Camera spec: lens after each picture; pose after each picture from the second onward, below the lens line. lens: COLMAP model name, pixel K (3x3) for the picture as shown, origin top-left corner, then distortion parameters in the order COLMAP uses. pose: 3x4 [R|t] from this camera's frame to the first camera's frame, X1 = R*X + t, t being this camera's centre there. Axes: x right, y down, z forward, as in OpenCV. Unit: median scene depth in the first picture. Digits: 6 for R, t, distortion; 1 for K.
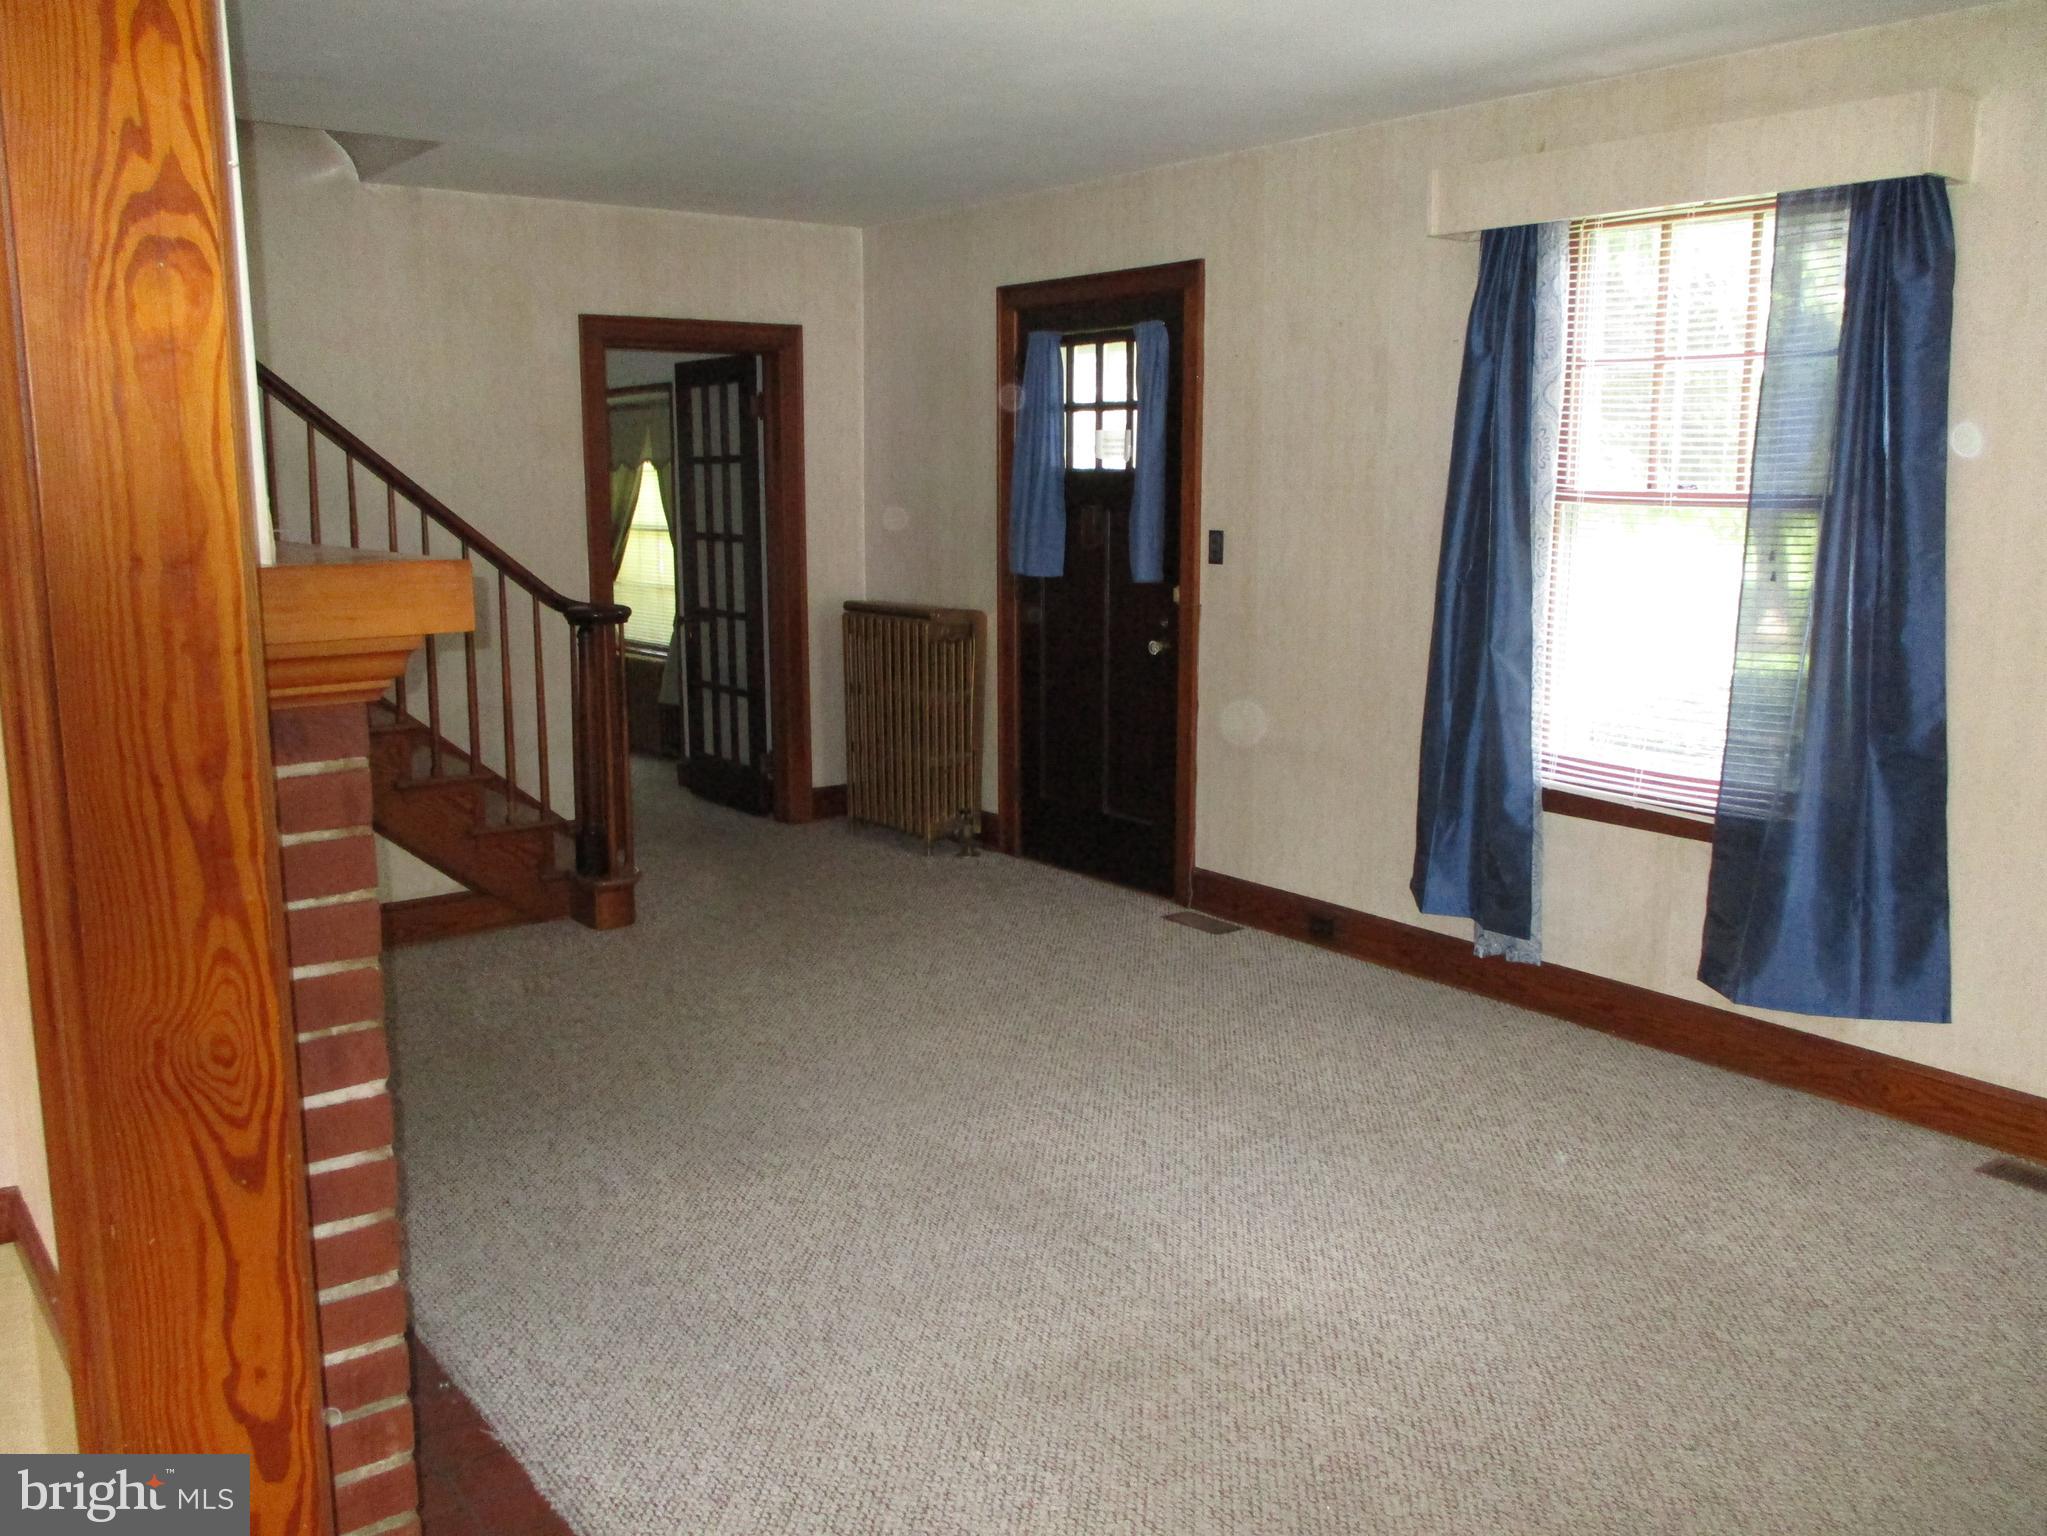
lens RADIAL K [[1691.4, 0, 1025.7], [0, 1691.4, 759.5], [0, 0, 1]] dist [-0.030307, 0.008827]
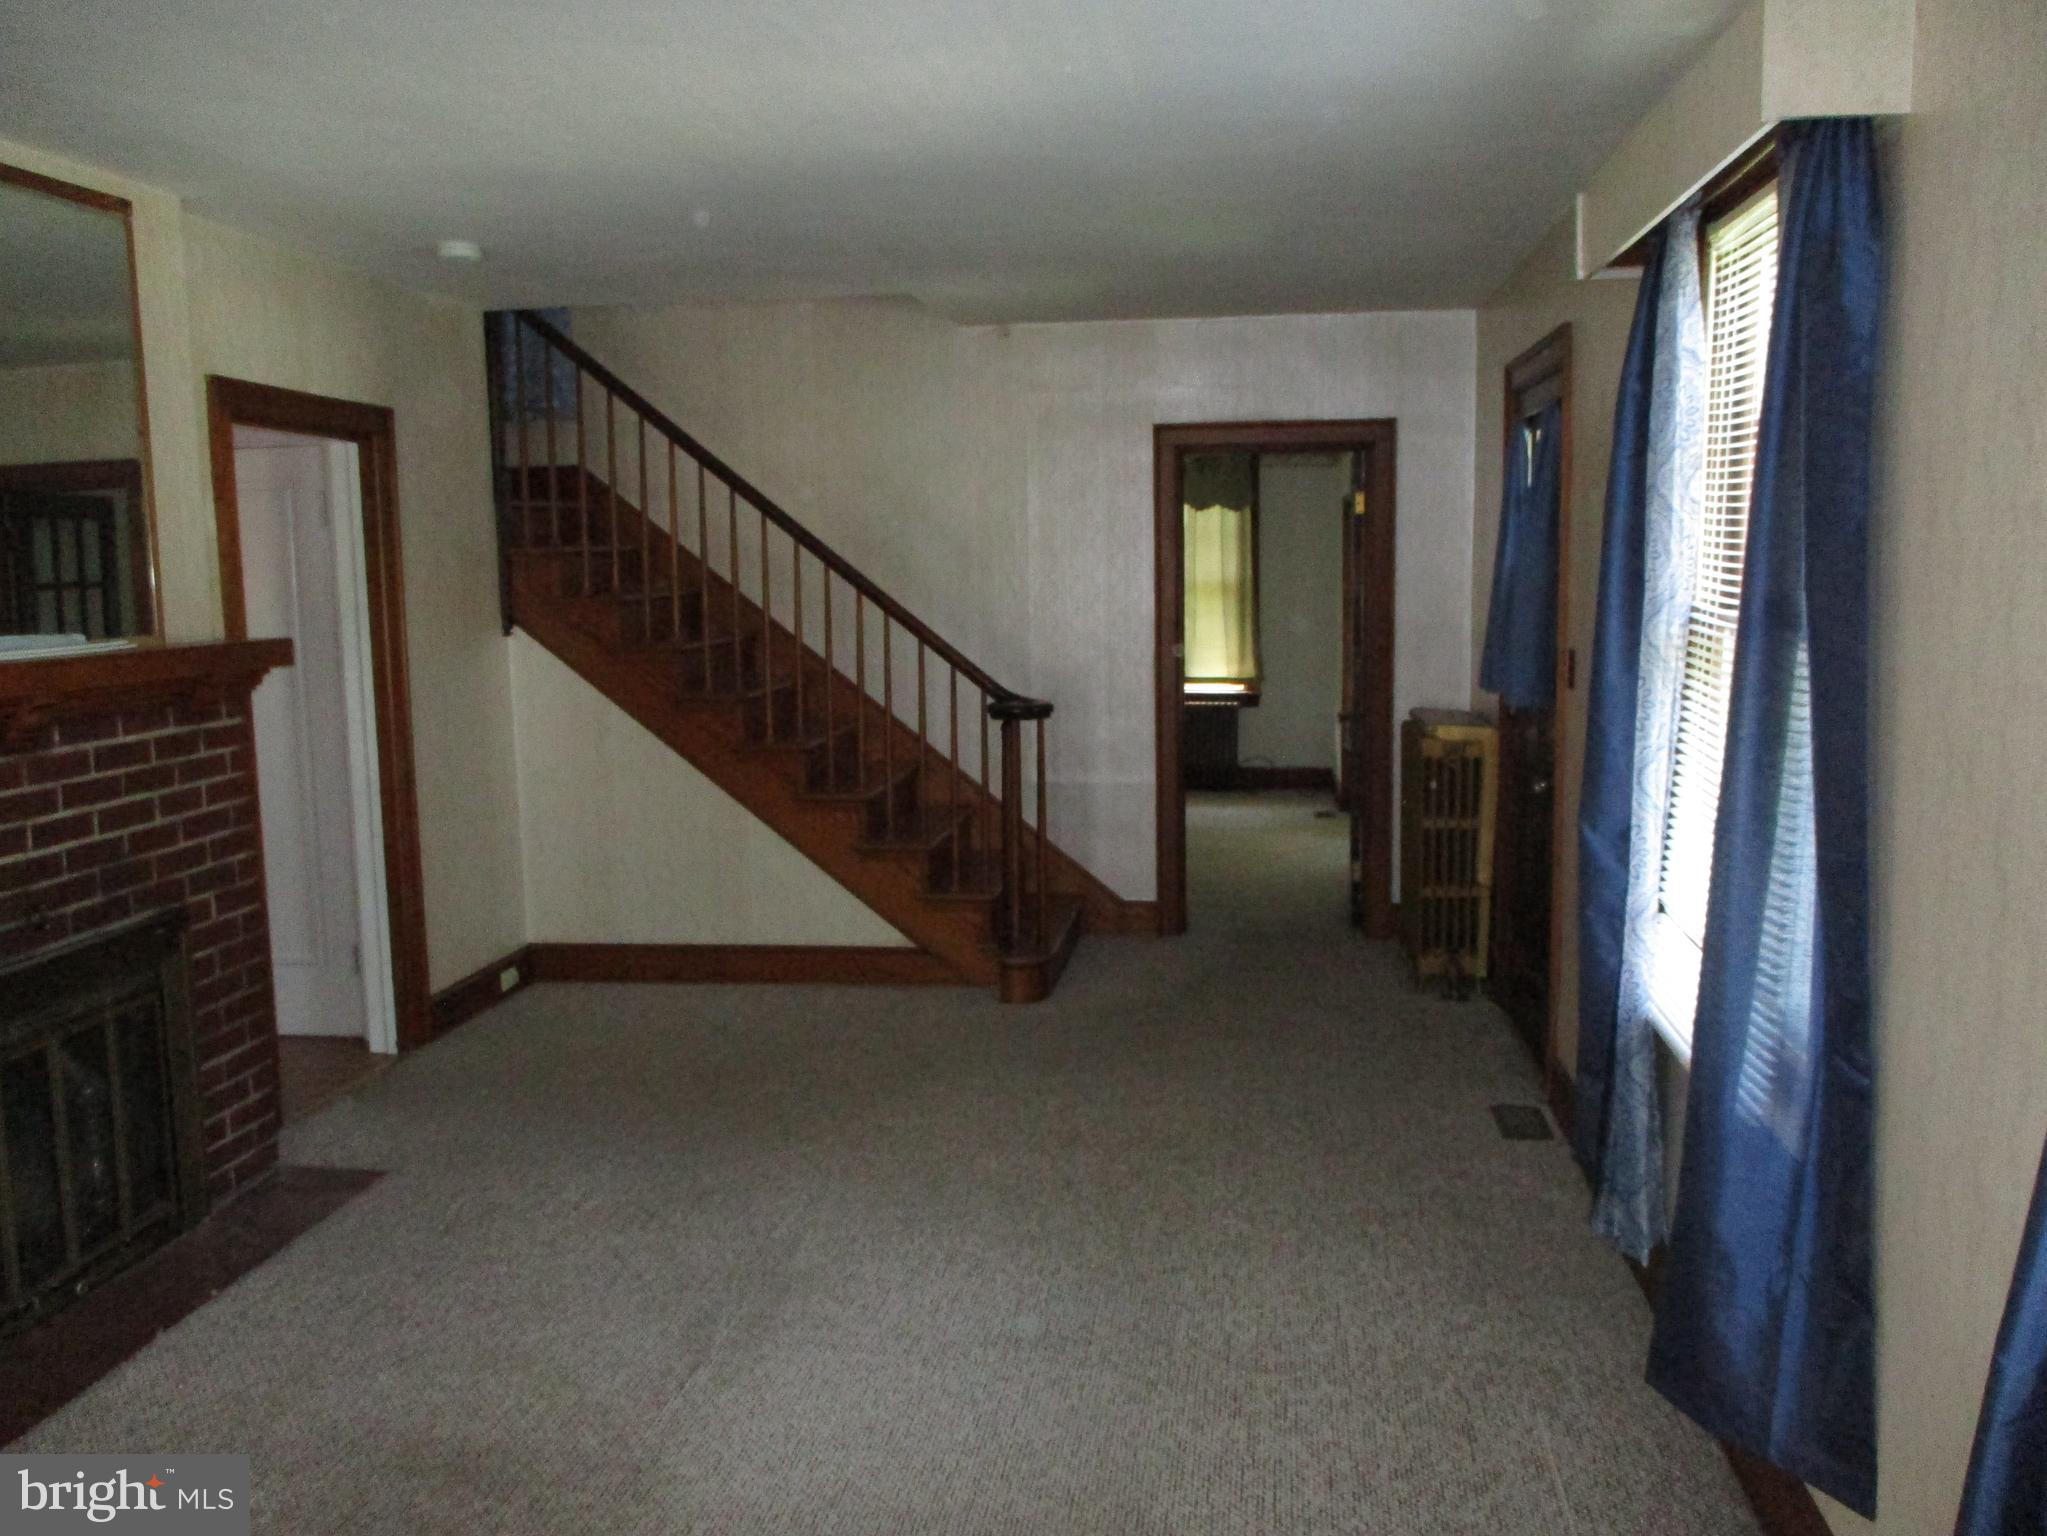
lens RADIAL K [[1691.4, 0, 1045.0], [0, 1691.4, 757.2], [0, 0, 1]] dist [-0.030307, 0.008827]
pose [[0.714734, 0.077125, -0.695131, 0.631177], [-0.104136, 0.994558, 0.003273, -0.075769], [0.691600, 0.070049, 0.718876, 0.292096]]
